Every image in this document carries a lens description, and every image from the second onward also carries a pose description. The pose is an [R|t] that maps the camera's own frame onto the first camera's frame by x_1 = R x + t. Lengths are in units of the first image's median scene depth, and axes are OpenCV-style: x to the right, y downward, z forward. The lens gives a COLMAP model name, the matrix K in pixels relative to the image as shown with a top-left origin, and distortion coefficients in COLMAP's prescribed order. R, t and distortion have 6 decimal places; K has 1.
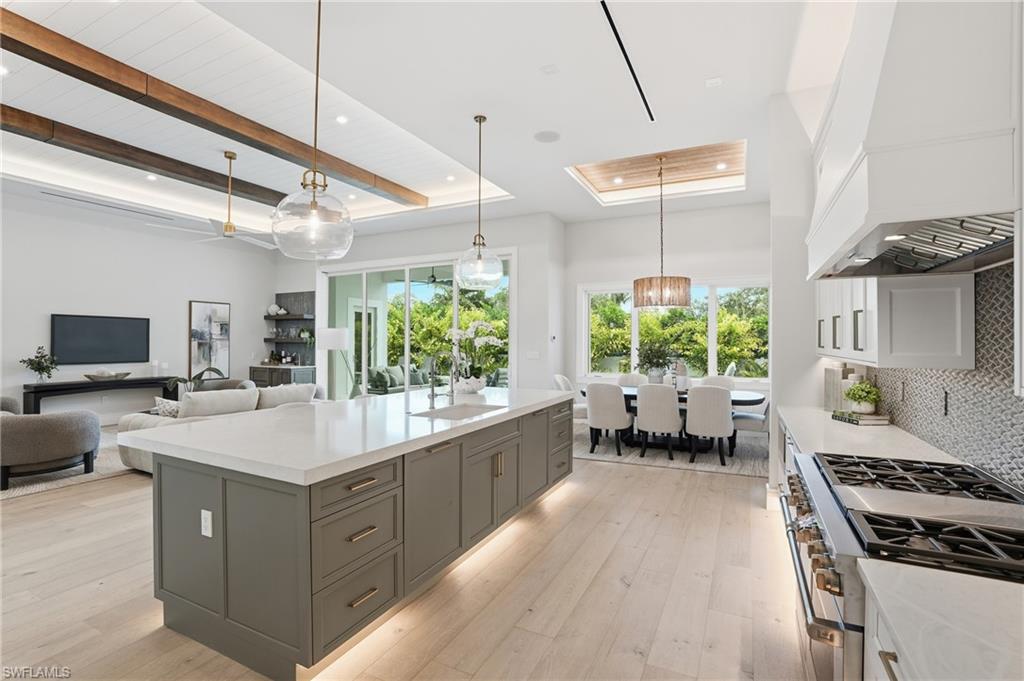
lens RADIAL K [[477.6, 0, 514.0], [0, 477.6, 338.2], [0, 0, 1]] dist [-0.059993, 0.021538]
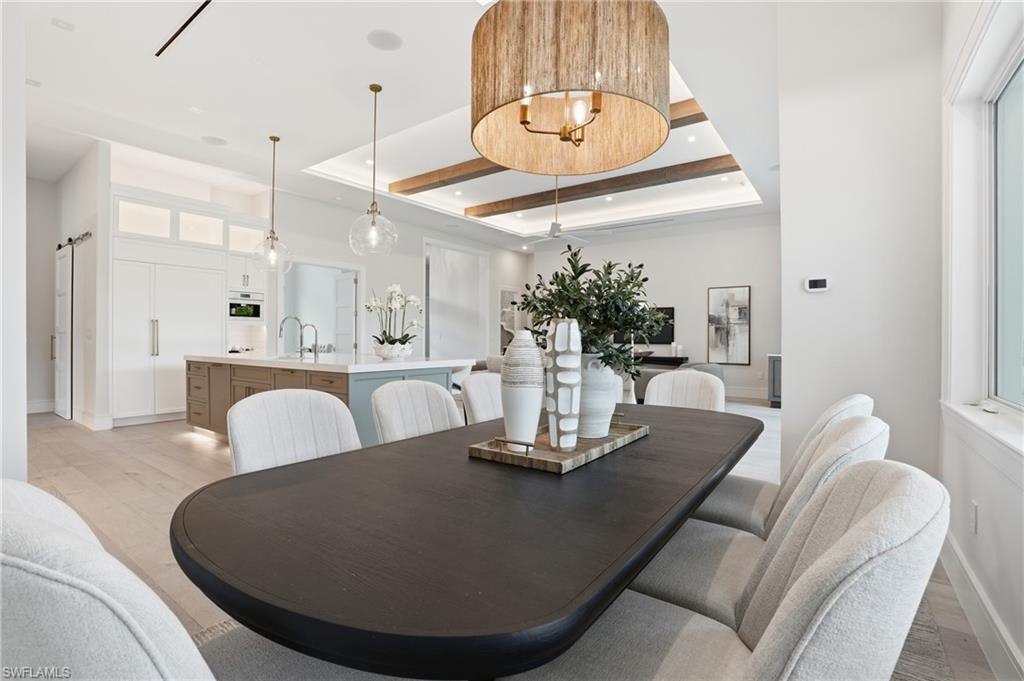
lens RADIAL K [[477.6, 0, 514.0], [0, 477.6, 338.2], [0, 0, 1]] dist [-0.059993, 0.021538]
pose [[-0.164475, -0.007241, -0.986355, 0.442435], [0.000073, 0.999973, -0.007353, 0.041953], [0.986381, -0.001281, -0.164470, 0.738829]]
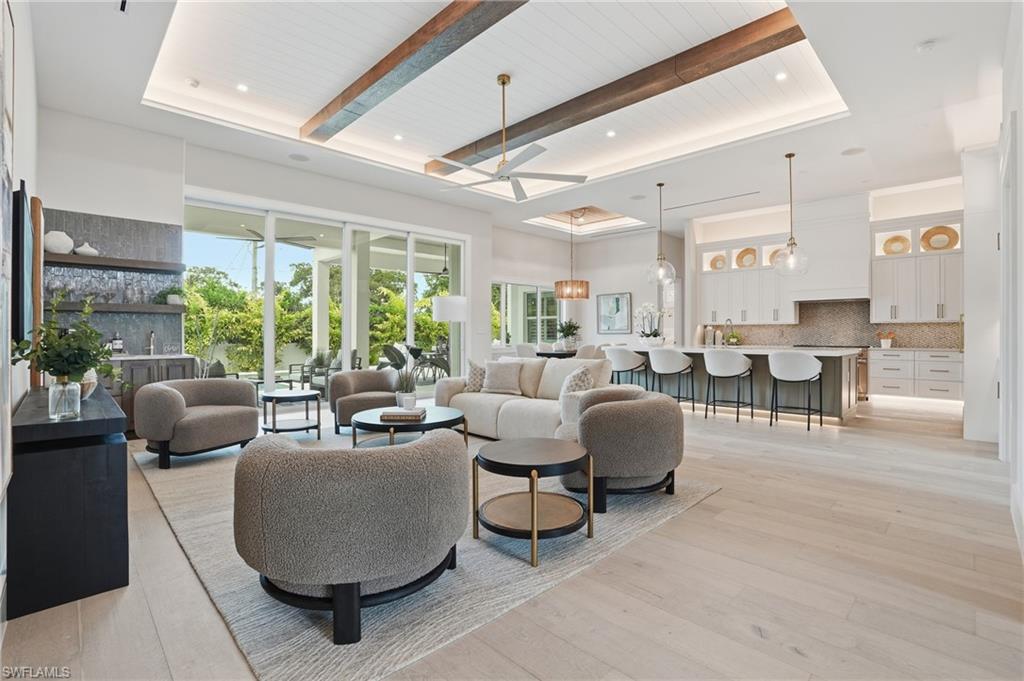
lens RADIAL K [[477.6, 0, 514.0], [0, 477.6, 338.2], [0, 0, 1]] dist [-0.059993, 0.021538]
pose [[0.331999, -0.011888, 0.943205, -0.935699], [-0.003834, 0.999895, 0.013952, 0.032620], [-0.943272, -0.008248, 0.331919, 0.469569]]
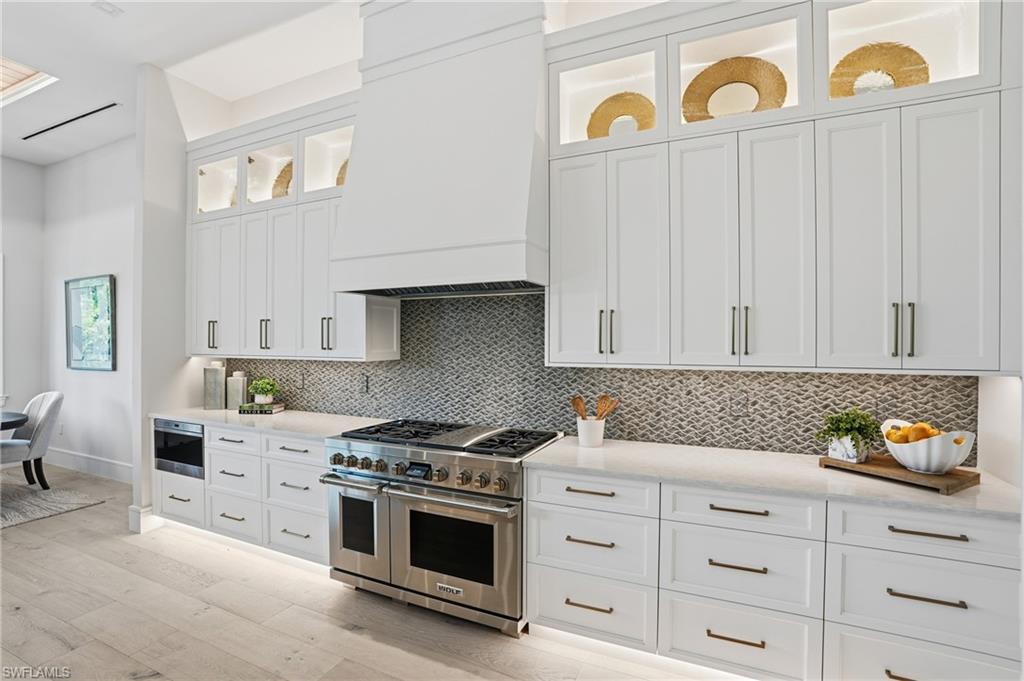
lens RADIAL K [[477.6, 0, 514.0], [0, 477.6, 338.2], [0, 0, 1]] dist [-0.059993, 0.021538]
pose [[-0.018247, 0.001478, 0.999832, -0.165141], [-0.004885, 0.999987, -0.001568, -0.001445], [-0.999822, -0.004912, -0.018240, 0.152845]]
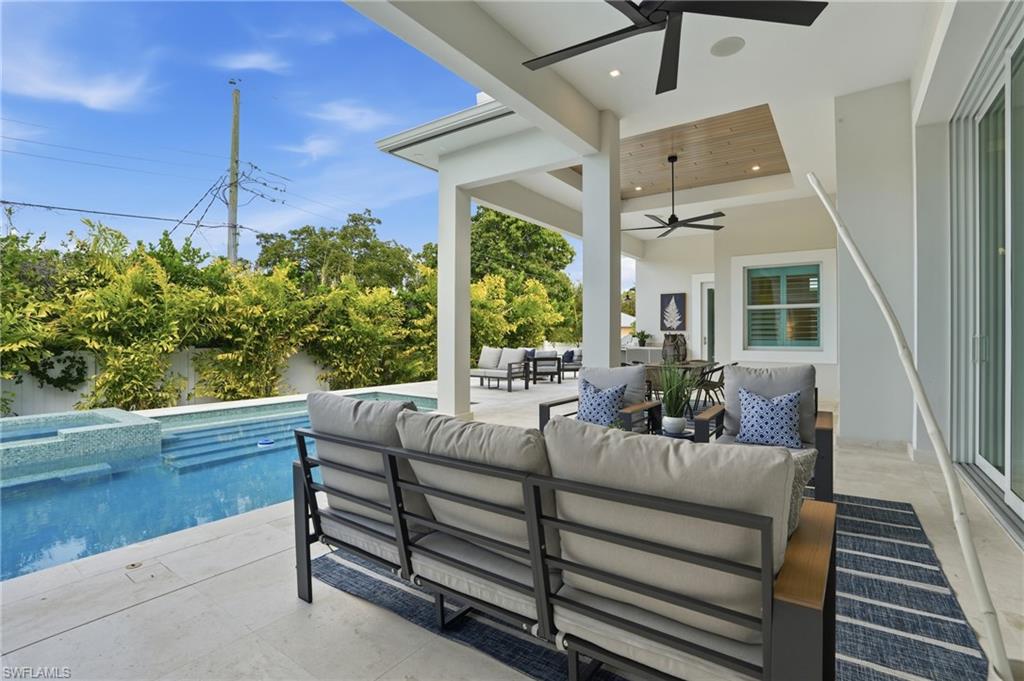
lens RADIAL K [[477.6, 0, 514.0], [0, 477.6, 338.2], [0, 0, 1]] dist [-0.059993, 0.021538]
pose [[0.160511, -0.007970, 0.987002, -0.495750], [-0.006442, 0.999938, 0.009122, 0.046961], [-0.987013, -0.007822, 0.160450, 1.287448]]
